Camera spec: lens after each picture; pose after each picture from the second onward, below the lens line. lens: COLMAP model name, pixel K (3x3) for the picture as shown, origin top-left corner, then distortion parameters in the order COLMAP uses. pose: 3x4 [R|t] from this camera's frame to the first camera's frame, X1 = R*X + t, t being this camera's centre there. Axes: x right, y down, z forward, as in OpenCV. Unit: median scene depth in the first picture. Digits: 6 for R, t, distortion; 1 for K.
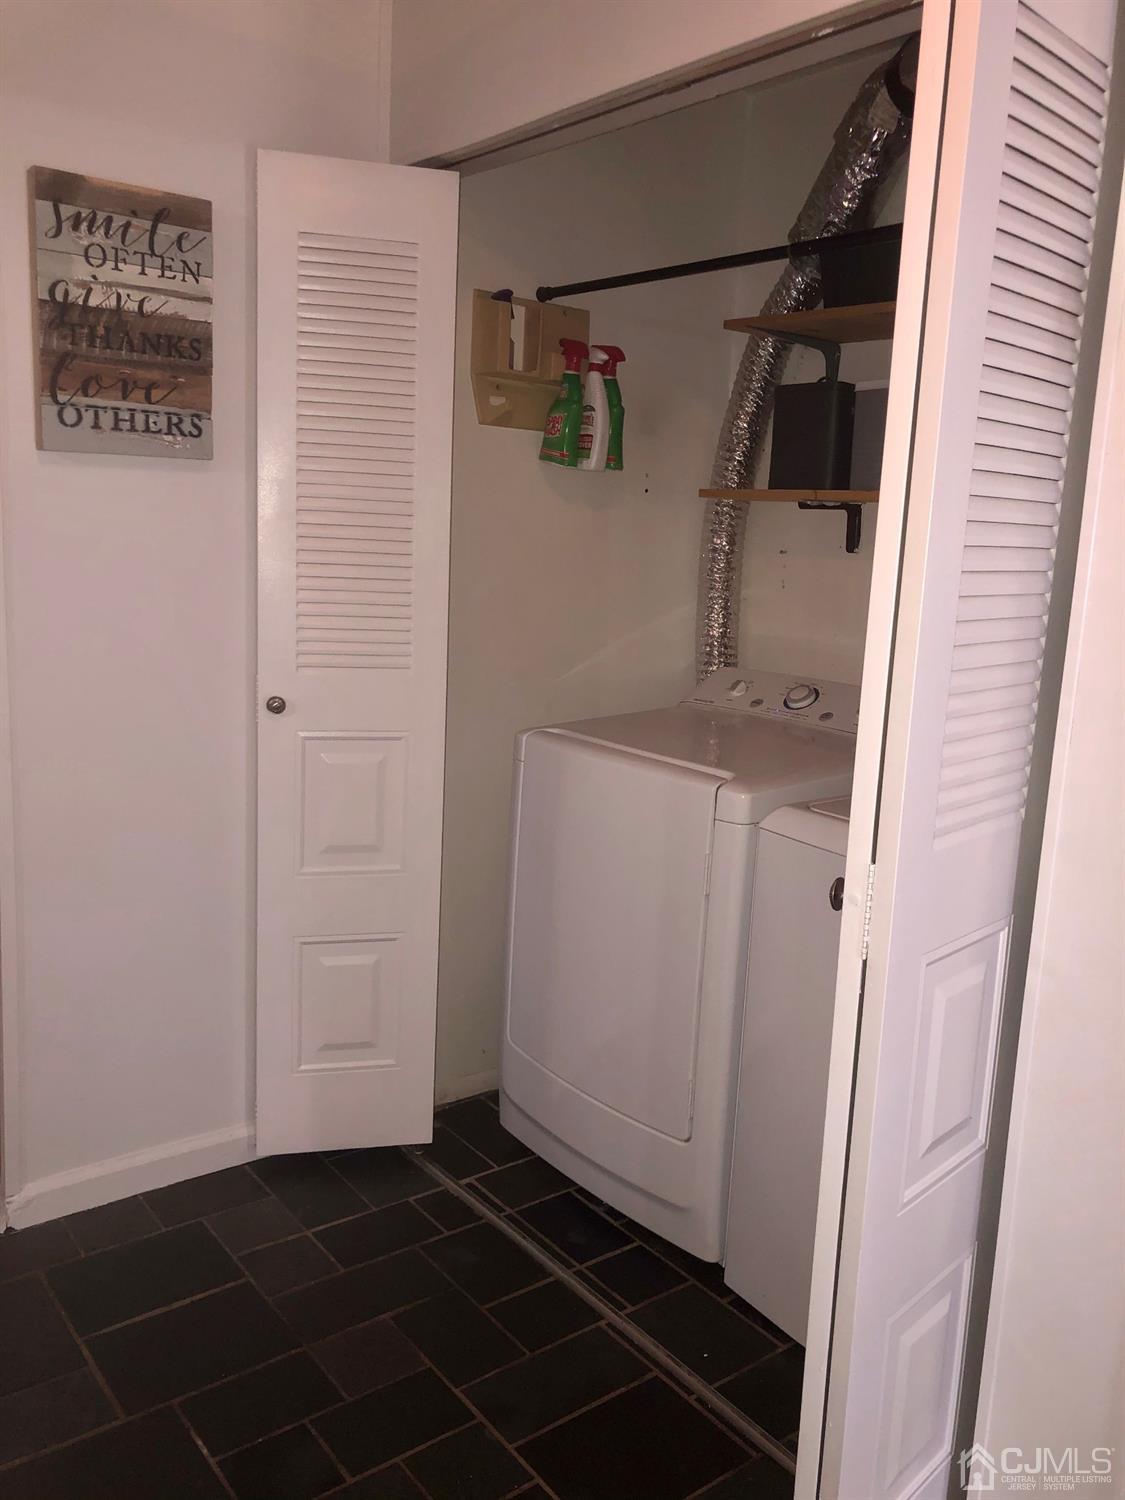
lens RADIAL K [[1238.7, 0, 562.5], [0, 1238.7, 750.0], [0, 0, 1]] dist [0.004149, 0.001582]
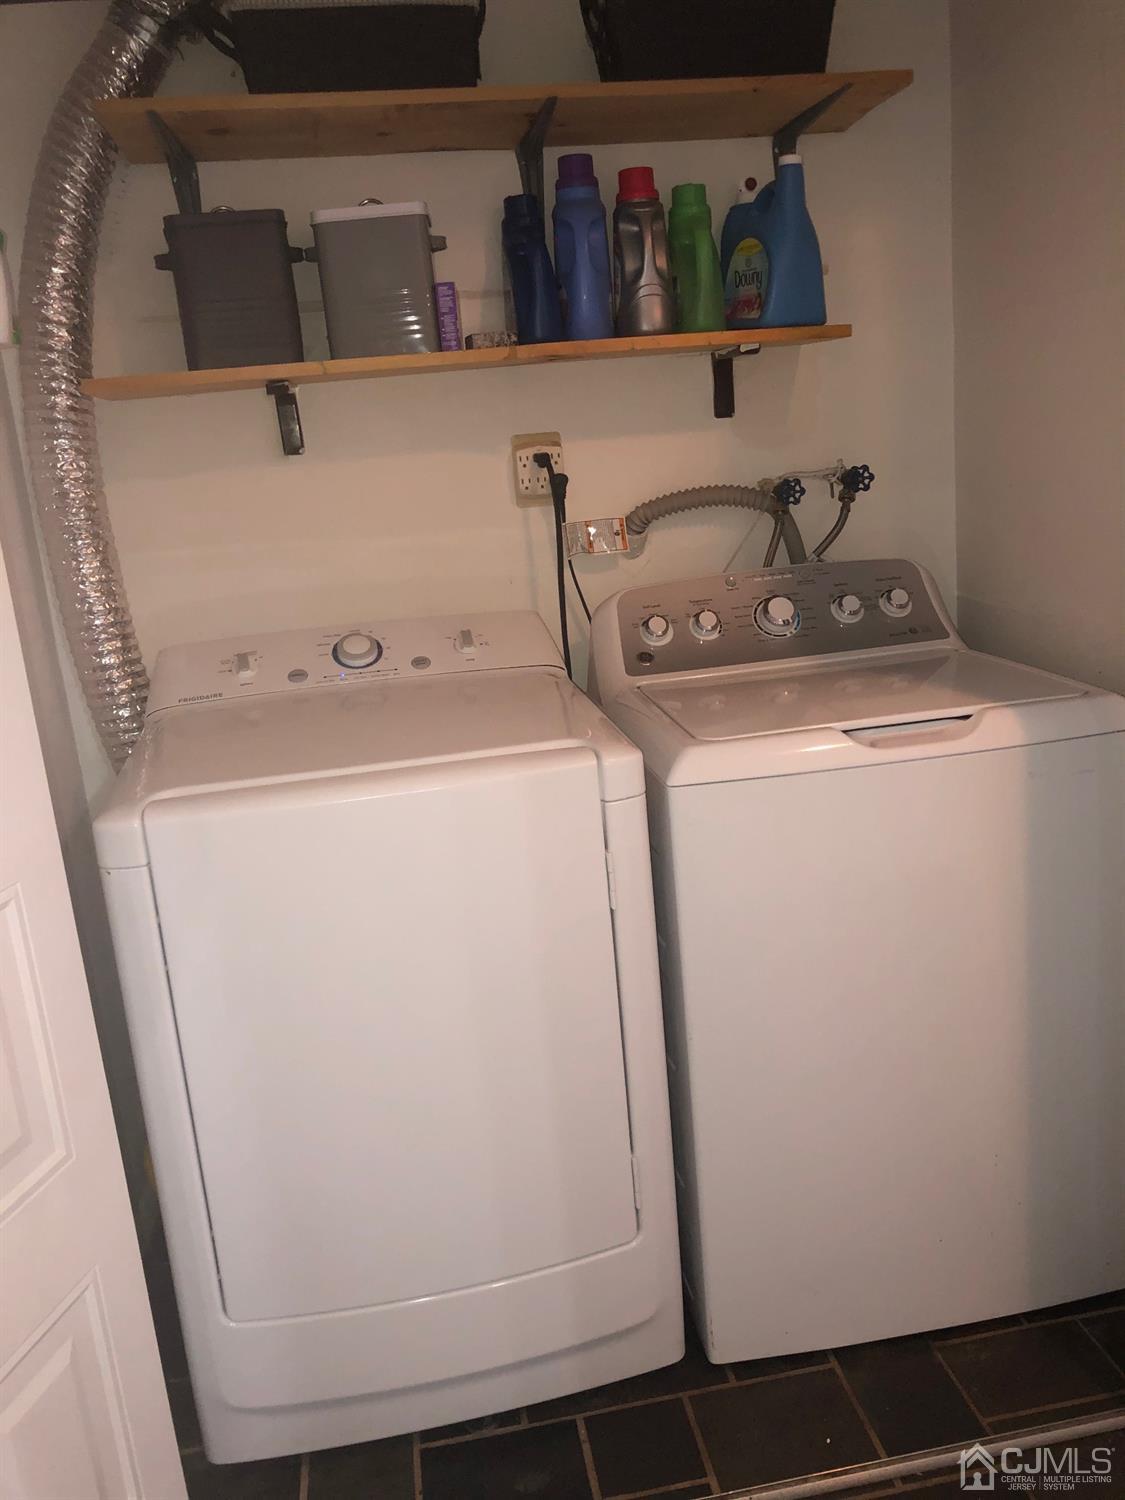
lens RADIAL K [[1238.7, 0, 562.5], [0, 1238.7, 750.0], [0, 0, 1]] dist [0.004149, 0.001582]
pose [[0.458736, -0.293866, 0.838572, -0.384665], [0.261116, 0.946645, 0.188897, -0.093912], [-0.849341, 0.132311, 0.510994, 0.529680]]
